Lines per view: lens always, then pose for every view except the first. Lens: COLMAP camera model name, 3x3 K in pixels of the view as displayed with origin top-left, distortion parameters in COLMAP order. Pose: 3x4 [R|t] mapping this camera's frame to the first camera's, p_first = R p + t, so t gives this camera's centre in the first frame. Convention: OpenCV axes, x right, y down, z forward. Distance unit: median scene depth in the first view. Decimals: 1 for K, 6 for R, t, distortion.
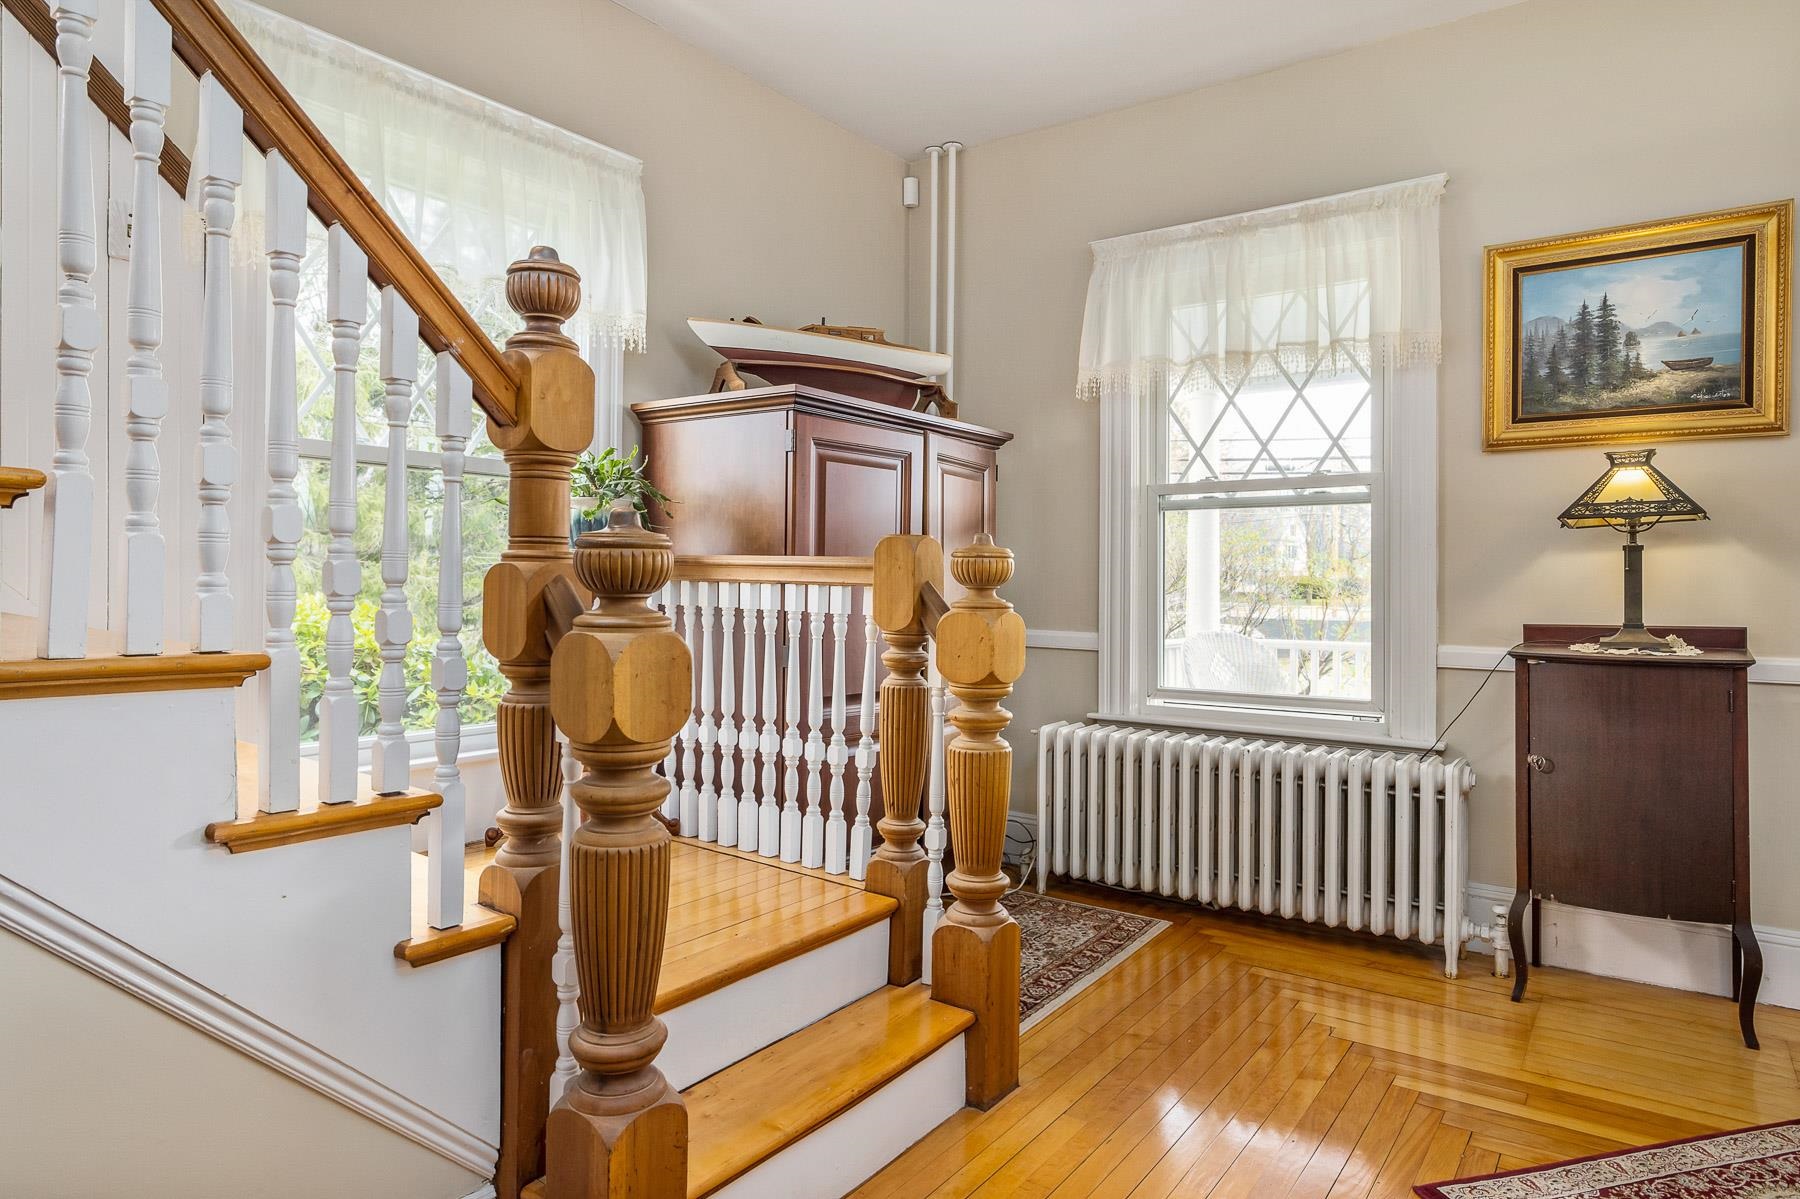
lens RADIAL K [[1087.9, 0, 891.8], [0, 1087.9, 589.1], [0, 0, 1]] dist [-0.004934, -0.000473]
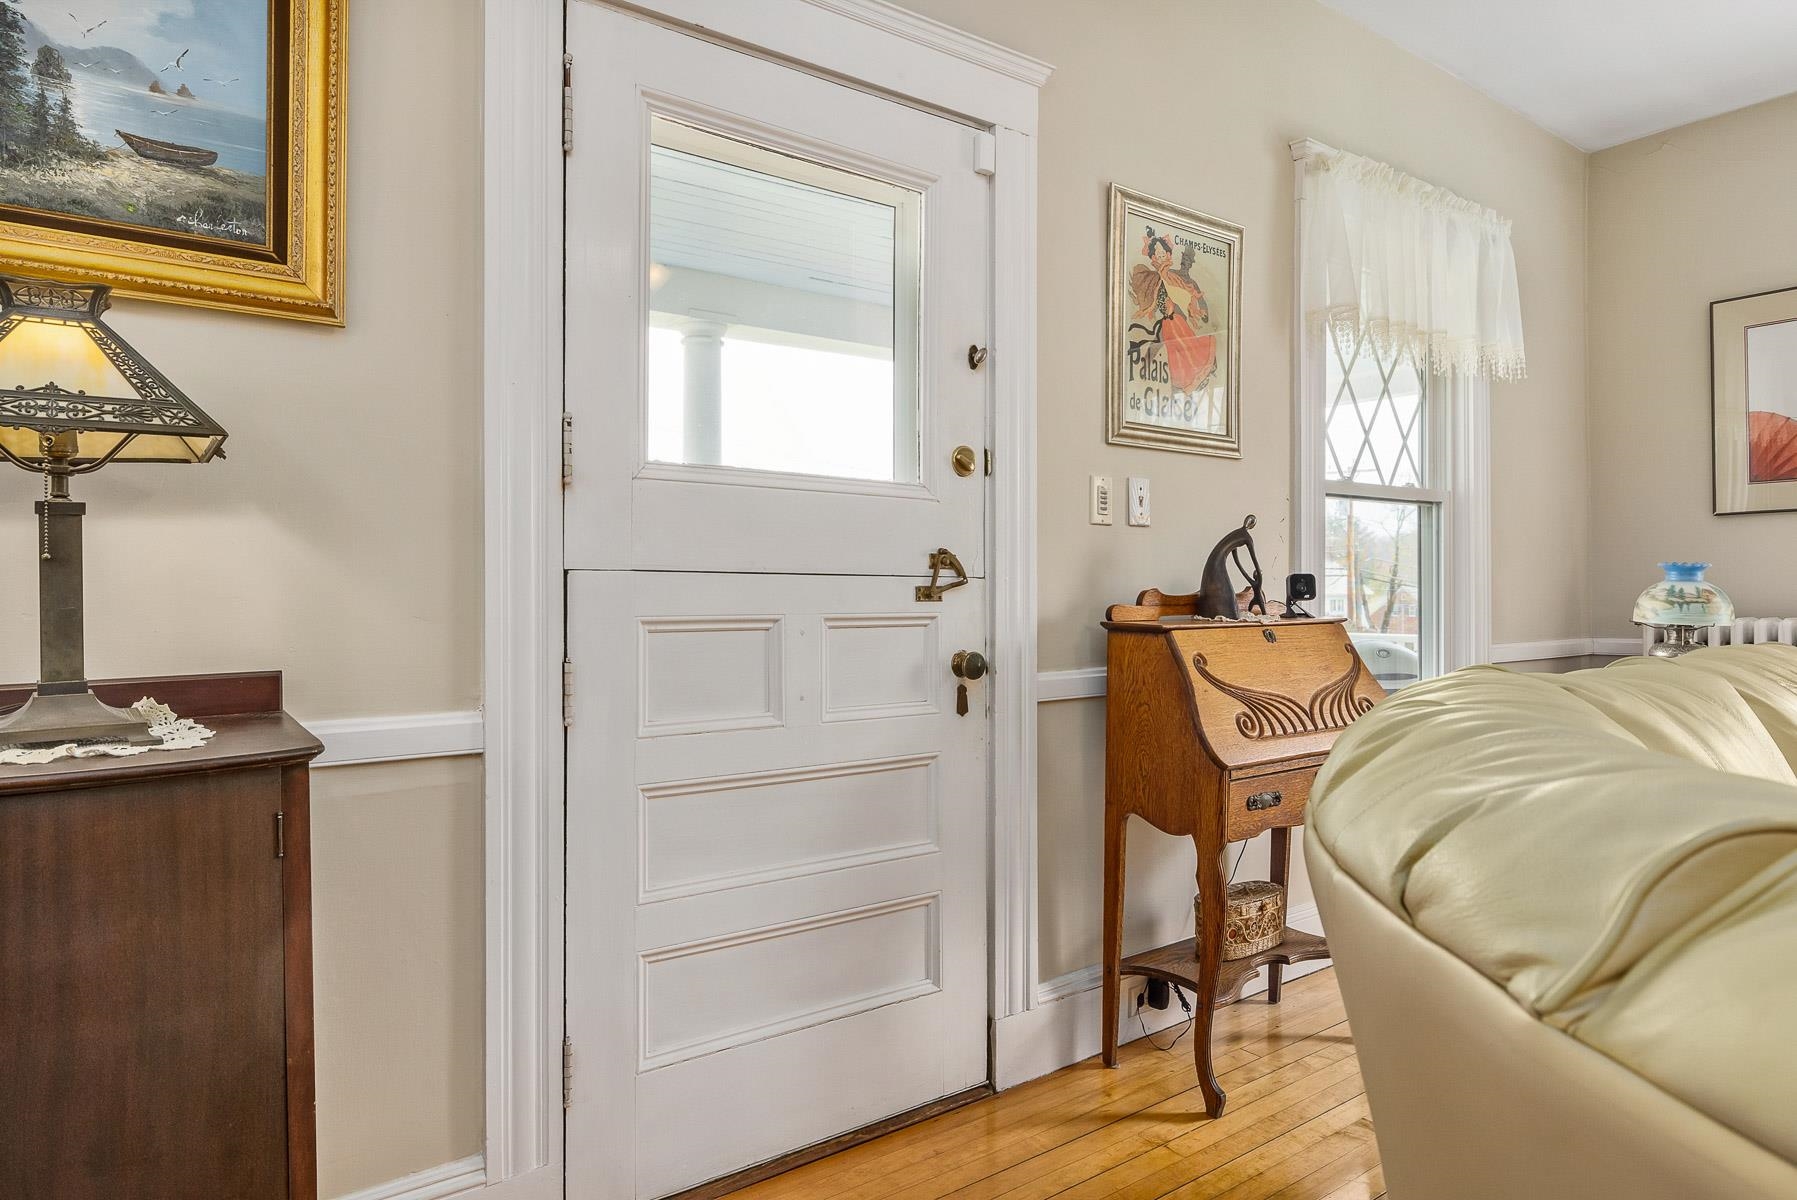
lens RADIAL K [[1086.1, 0, 890.4], [0, 1086.1, 589.6], [0, 0, 1]] dist [-0.004934, -0.000473]
pose [[0.306164, -0.003245, 0.951973, 0.365894], [0.013650, 0.999906, -0.000982, -0.000814], [-0.951881, 0.013295, 0.306180, 0.542470]]
